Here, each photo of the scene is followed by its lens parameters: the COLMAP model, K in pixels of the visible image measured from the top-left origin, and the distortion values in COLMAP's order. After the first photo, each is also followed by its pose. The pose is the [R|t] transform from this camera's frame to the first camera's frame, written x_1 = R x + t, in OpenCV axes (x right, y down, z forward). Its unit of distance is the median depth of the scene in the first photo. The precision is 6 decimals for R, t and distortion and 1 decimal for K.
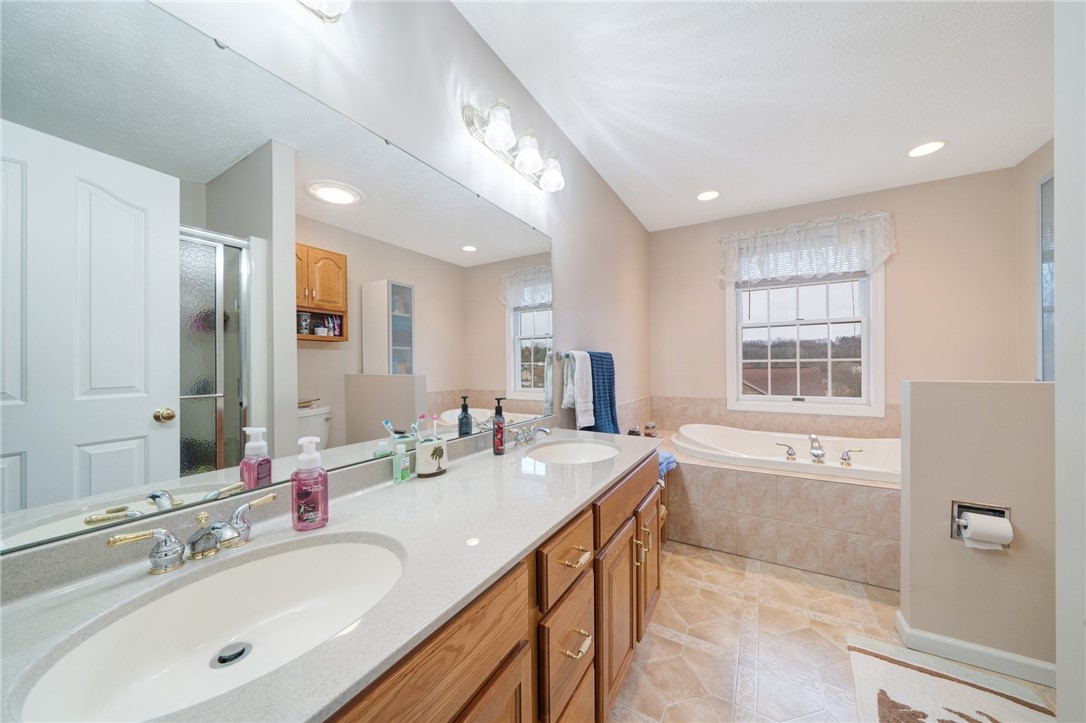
lens RADIAL K [[375.4, 0, 536.1], [0, 375.4, 362.9], [0, 0, 1]] dist [-0.001808, -0.000002]
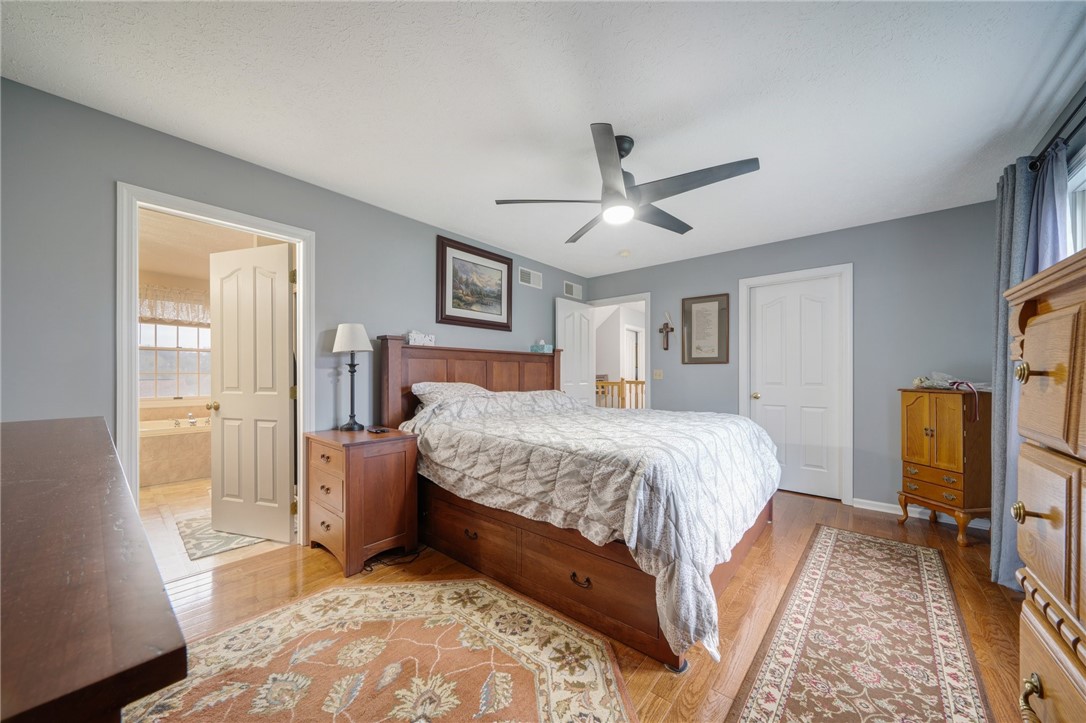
lens RADIAL K [[375.4, 0, 538.8], [0, 375.4, 368.7], [0, 0, 1]] dist [-0.001808, -0.000002]
pose [[0.163843, 0.007989, 0.986454, -0.669520], [-0.003667, 0.999965, -0.007489, -0.018029], [-0.986480, -0.002390, 0.163867, -0.832295]]
